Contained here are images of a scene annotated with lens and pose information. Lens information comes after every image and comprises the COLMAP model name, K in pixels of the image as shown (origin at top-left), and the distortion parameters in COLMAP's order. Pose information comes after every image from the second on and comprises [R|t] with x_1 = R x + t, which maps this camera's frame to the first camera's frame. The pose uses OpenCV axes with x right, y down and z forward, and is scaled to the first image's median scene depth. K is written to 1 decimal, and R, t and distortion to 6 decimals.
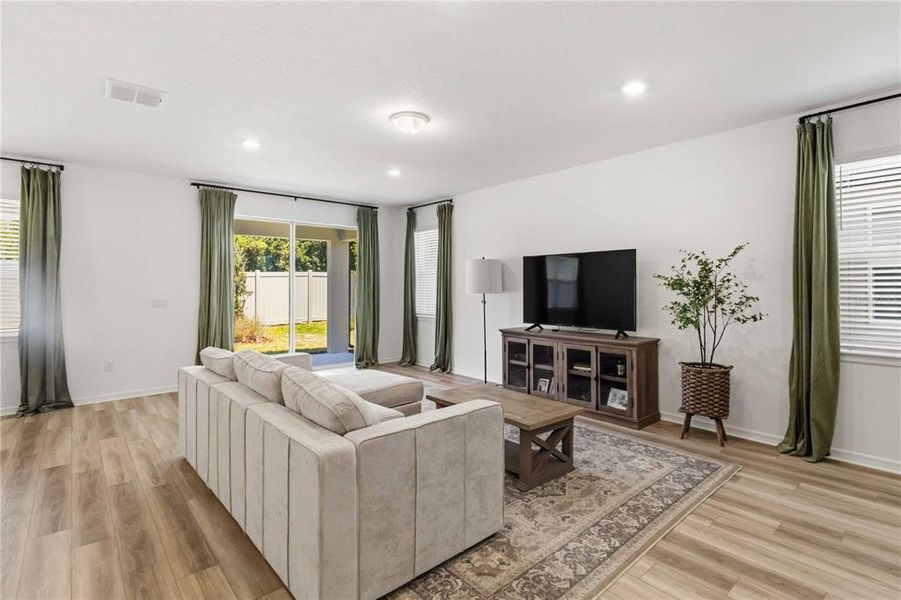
lens RADIAL K [[424.6, 0, 443.6], [0, 424.6, 281.5], [0, 0, 1]] dist [0.000796, -0.001034]
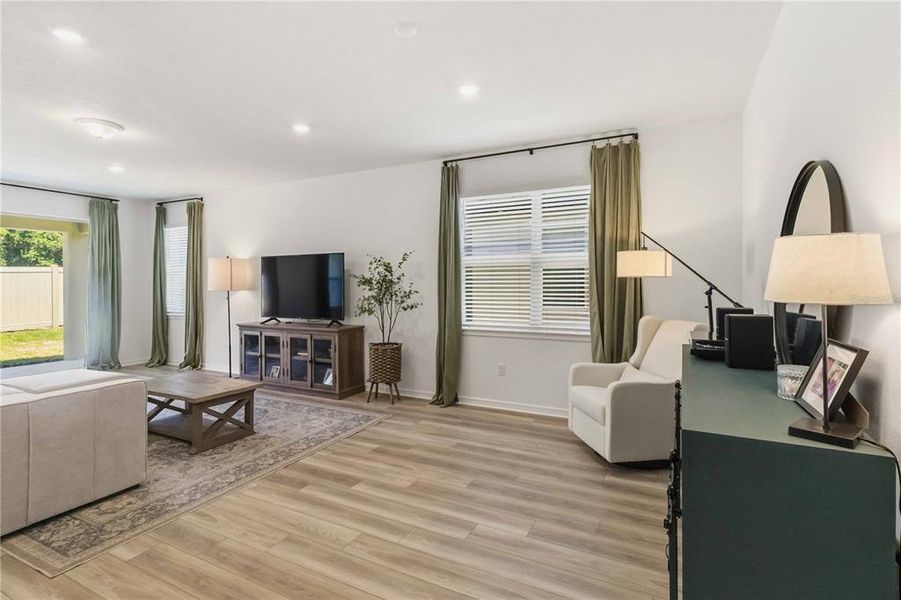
lens RADIAL K [[424.6, 0, 426.3], [0, 424.6, 282.4], [0, 0, 1]] dist [0.000796, -0.001034]
pose [[0.926967, -0.003105, 0.375131, 0.250688], [-0.000475, 0.999955, 0.009450, -0.003659], [-0.375144, -0.008938, 0.926924, -0.256361]]
